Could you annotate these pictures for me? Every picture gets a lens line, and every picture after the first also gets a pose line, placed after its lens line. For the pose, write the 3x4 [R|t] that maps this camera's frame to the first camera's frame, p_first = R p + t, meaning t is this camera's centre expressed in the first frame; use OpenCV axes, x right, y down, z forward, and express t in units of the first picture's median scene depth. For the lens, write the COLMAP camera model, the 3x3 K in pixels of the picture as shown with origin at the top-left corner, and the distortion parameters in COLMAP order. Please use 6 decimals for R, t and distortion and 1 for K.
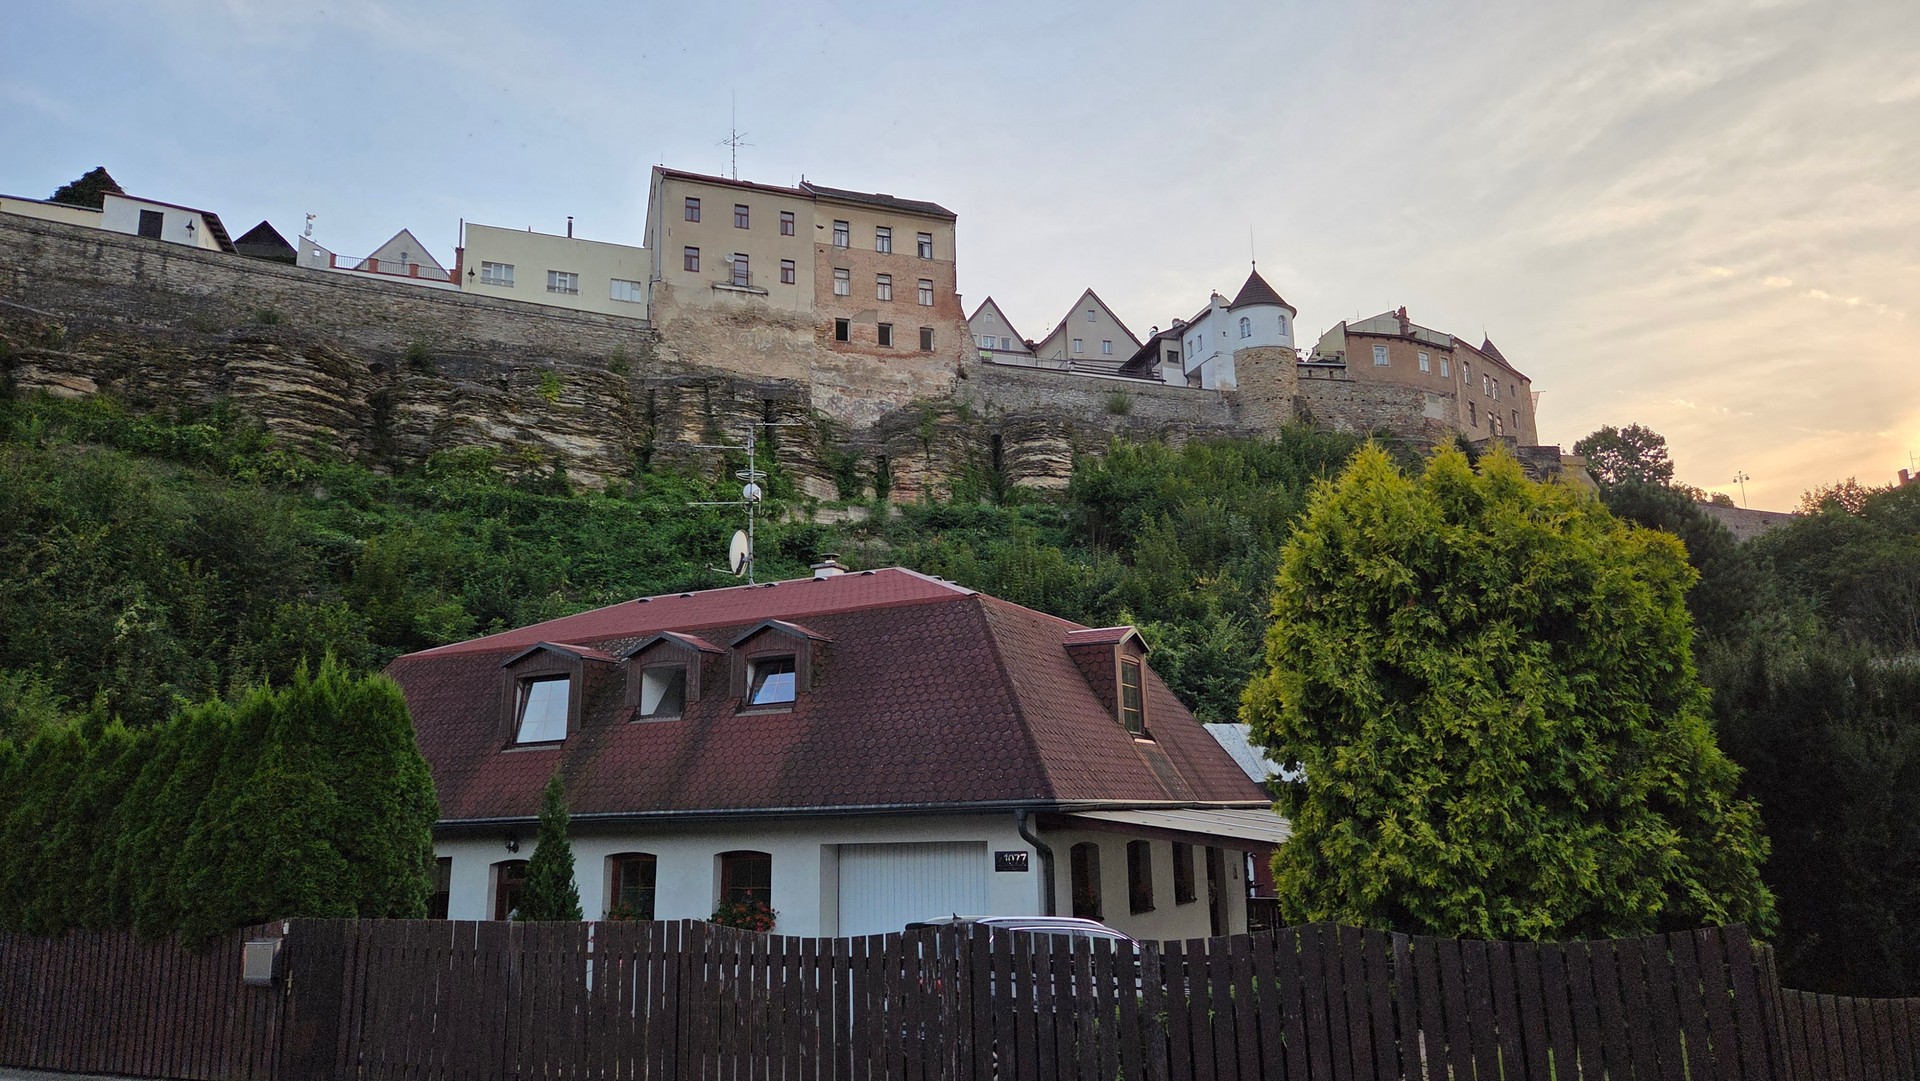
lens RADIAL K [[1308.6, 0, 998.7], [0, 1308.6, 513.5], [0, 0, 1]] dist [0.080519, -0.070112]
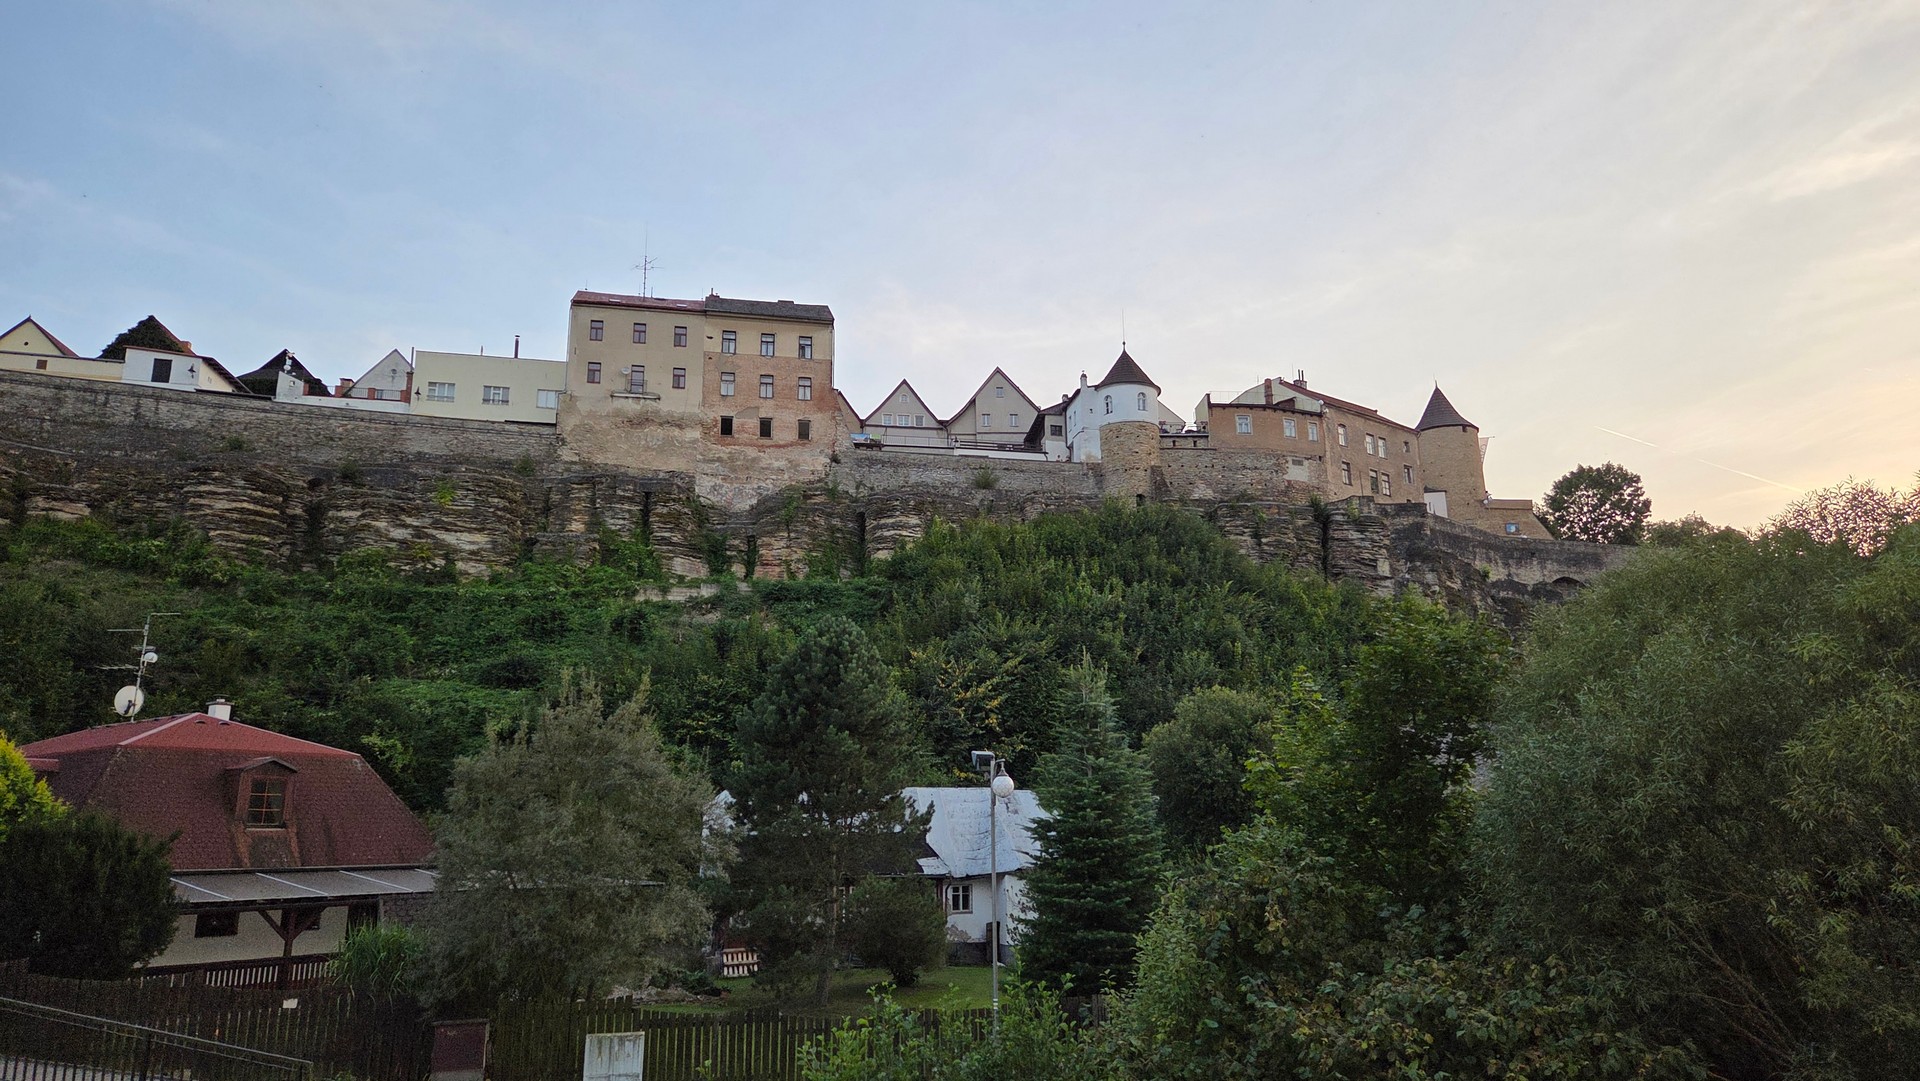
lens RADIAL K [[1308.6, 0, 993.3], [0, 1308.6, 514.4], [0, 0, 1]] dist [0.080519, -0.070112]
pose [[0.988824, -0.023998, -0.147145, 0.288423], [0.021829, 0.999628, -0.016339, -0.038812], [0.147482, 0.012945, 0.988980, -0.111640]]
